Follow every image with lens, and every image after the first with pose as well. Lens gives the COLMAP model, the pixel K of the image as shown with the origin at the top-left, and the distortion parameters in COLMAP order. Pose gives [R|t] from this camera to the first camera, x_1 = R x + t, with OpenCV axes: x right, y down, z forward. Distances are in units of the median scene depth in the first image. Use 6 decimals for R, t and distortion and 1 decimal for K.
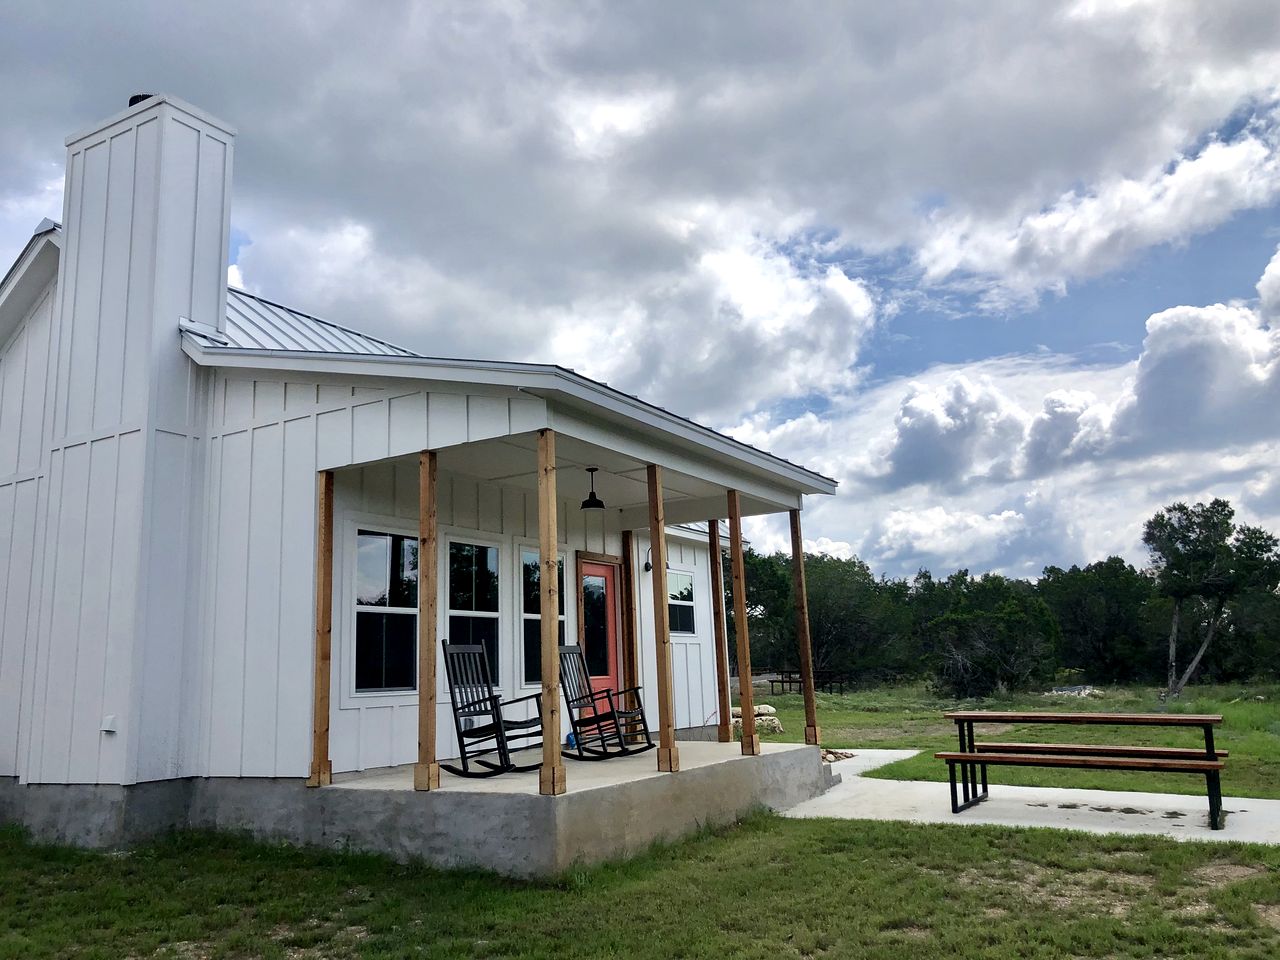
lens RADIAL K [[983.7, 0, 640.0], [0, 983.7, 480.0], [0, 0, 1]] dist [0.112461, -0.193639]
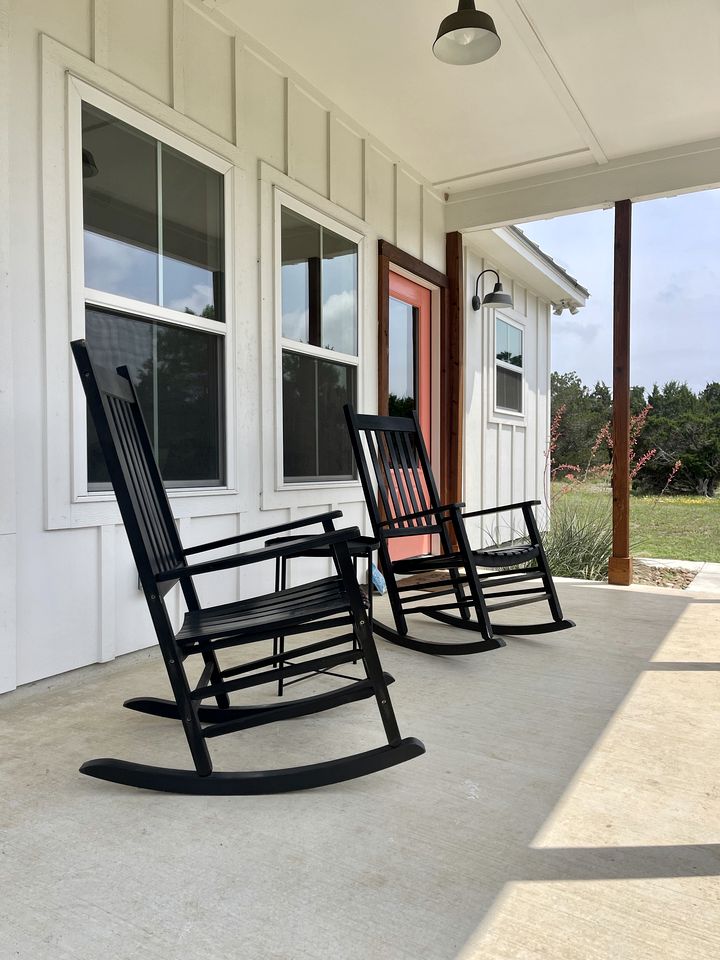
lens RADIAL K [[737.8, 0, 360.0], [0, 737.8, 480.0], [0, 0, 1]] dist [0.112461, -0.193639]
pose [[0.998854, 0.047304, -0.007292, -0.066552], [-0.044676, 0.976132, 0.212532, 0.115294], [0.017171, -0.211963, 0.977127, 0.568647]]
